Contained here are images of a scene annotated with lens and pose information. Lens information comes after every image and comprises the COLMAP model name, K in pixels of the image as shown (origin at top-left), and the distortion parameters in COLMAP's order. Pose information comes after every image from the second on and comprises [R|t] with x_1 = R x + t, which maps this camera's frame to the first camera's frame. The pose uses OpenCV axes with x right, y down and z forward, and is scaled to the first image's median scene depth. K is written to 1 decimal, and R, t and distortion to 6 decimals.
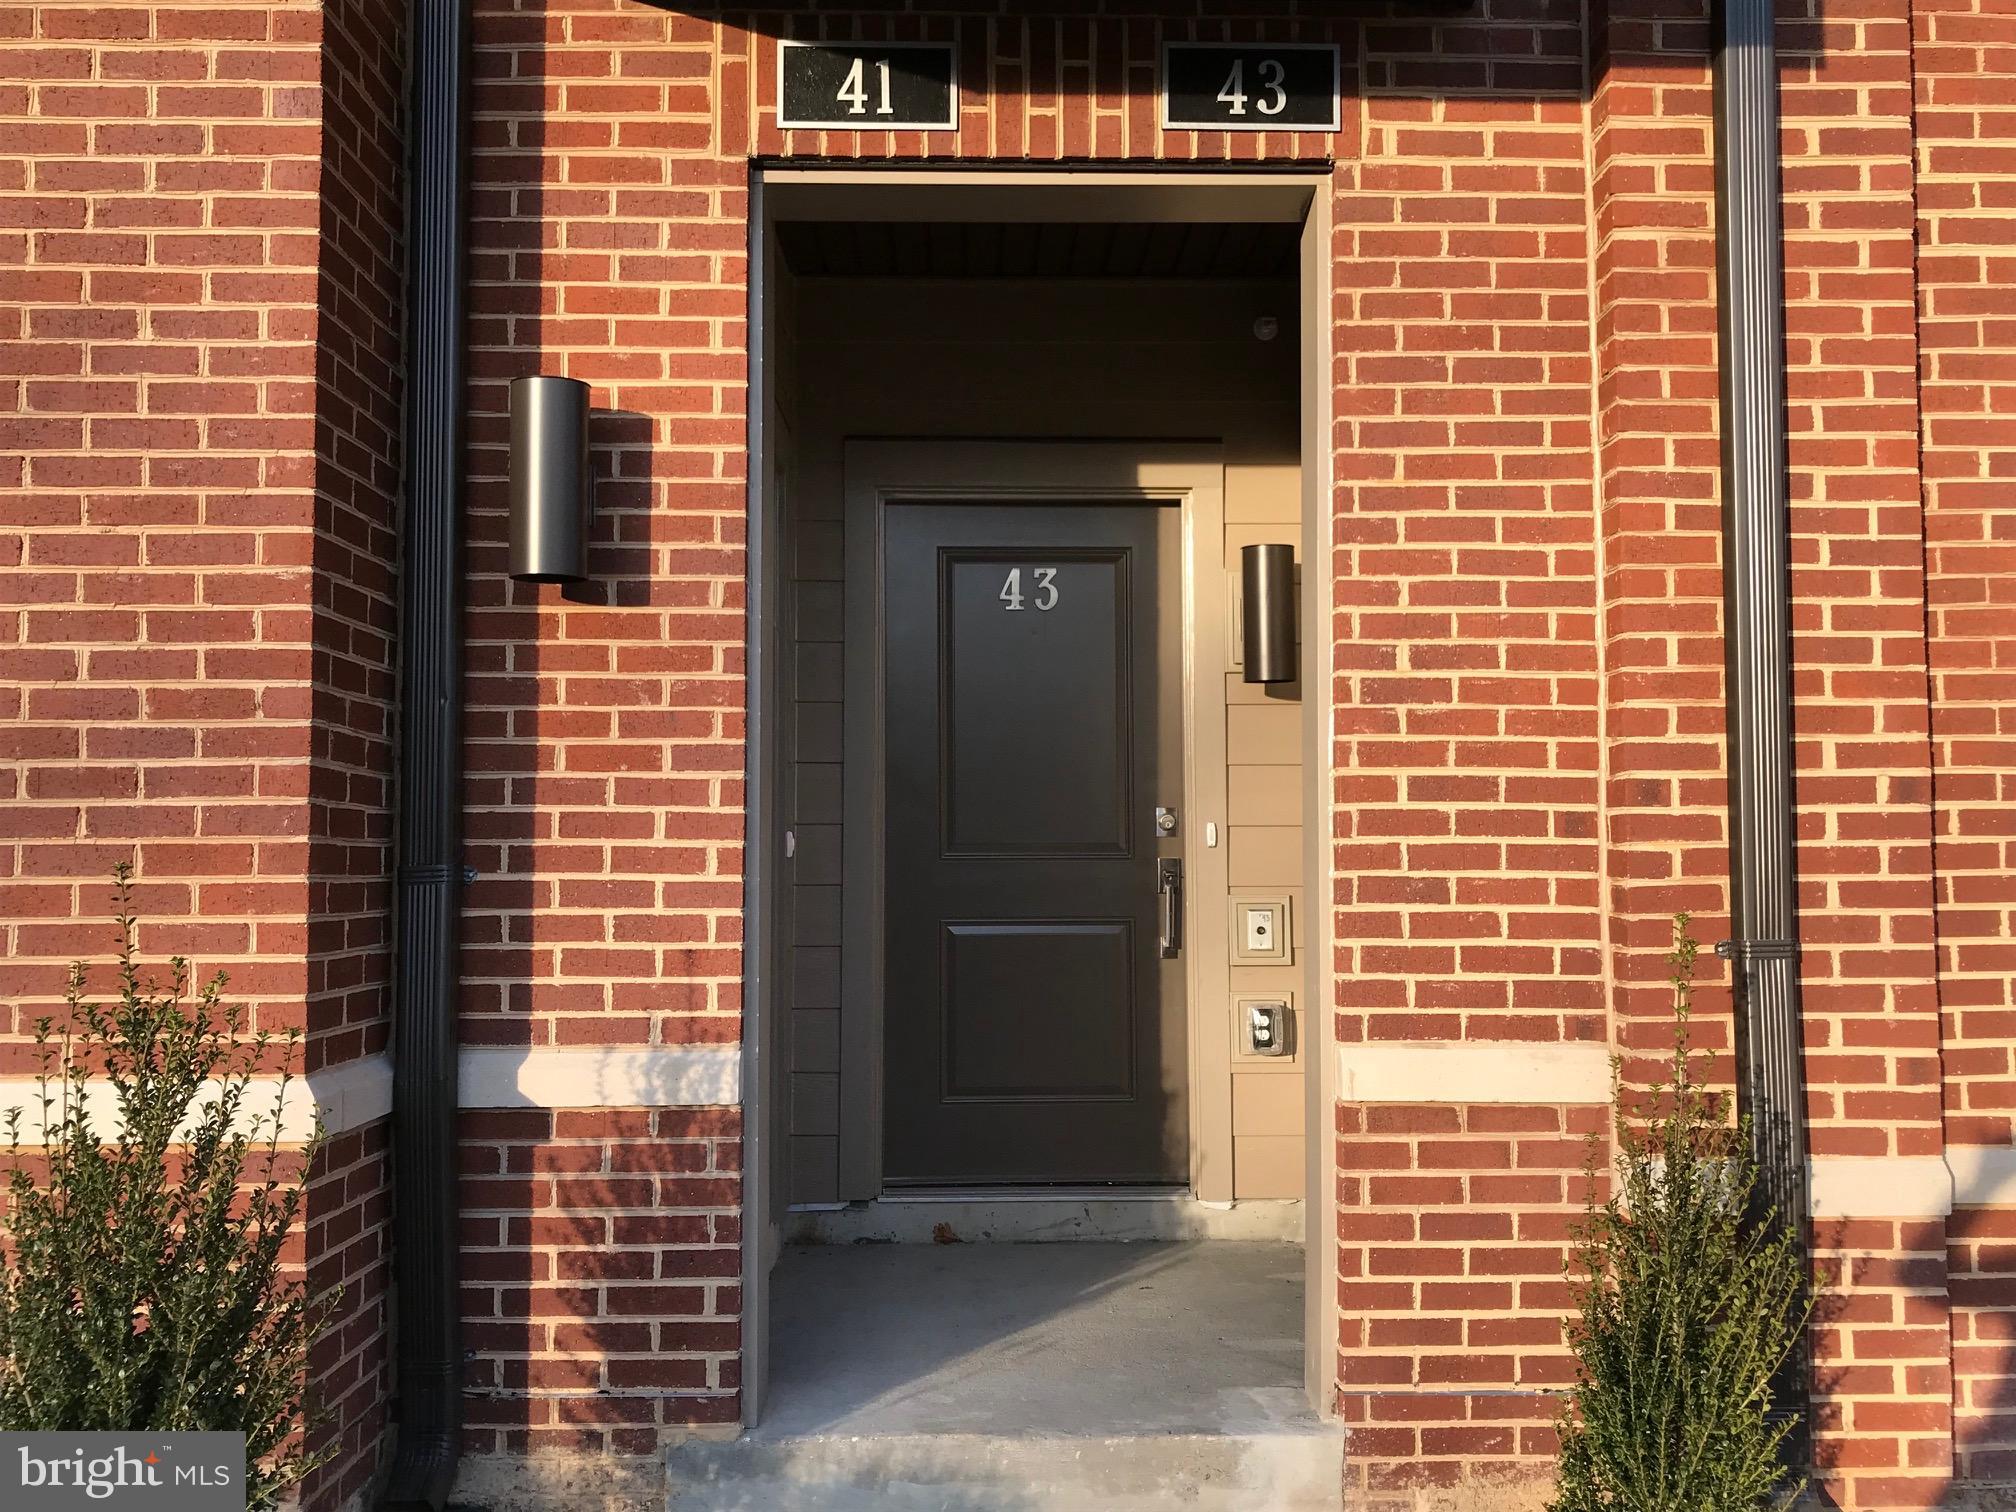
lens RADIAL K [[1828.7, 0, 1011.1], [0, 1828.7, 757.1], [0, 0, 1]] dist [-0.035203, 0.067749]
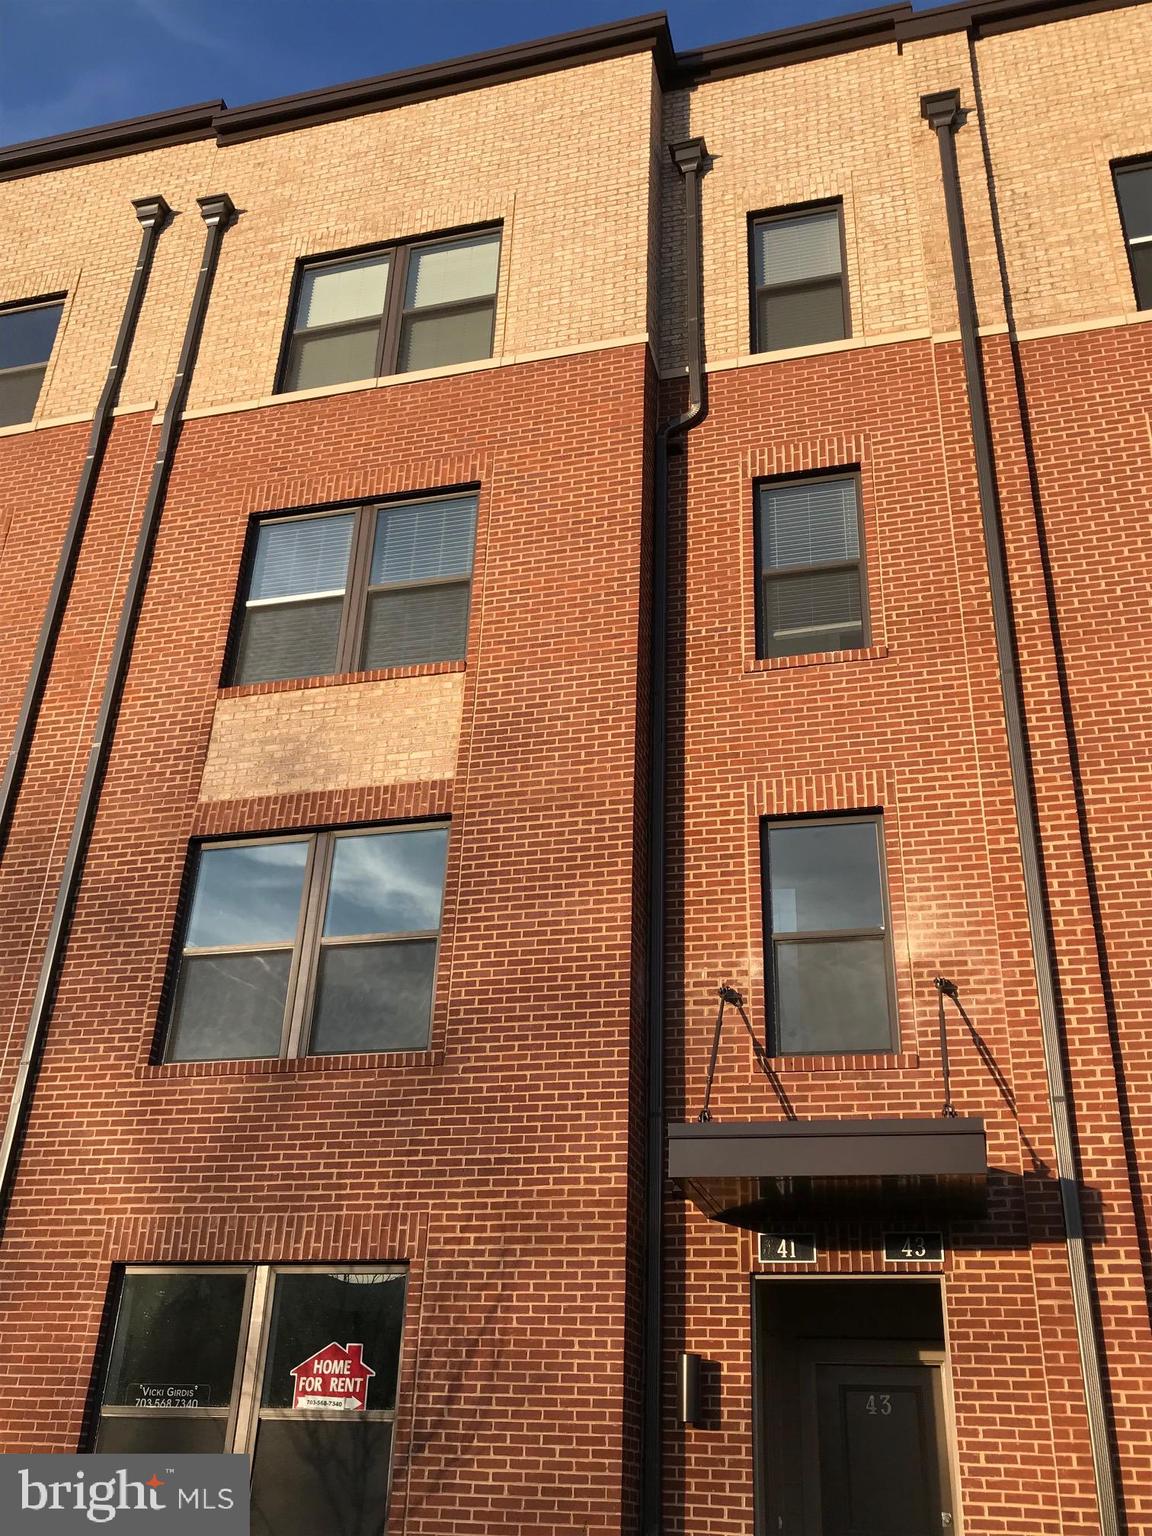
lens RADIAL K [[1393.3, 0, 579.9], [0, 1393.3, 765.0], [0, 0, 1]] dist [-0.035203, 0.067749]
pose [[0.955680, -0.101344, -0.276414, 0.324135], [-0.028911, 0.902042, -0.430680, -0.080320], [0.292984, 0.419583, 0.859133, -1.498489]]
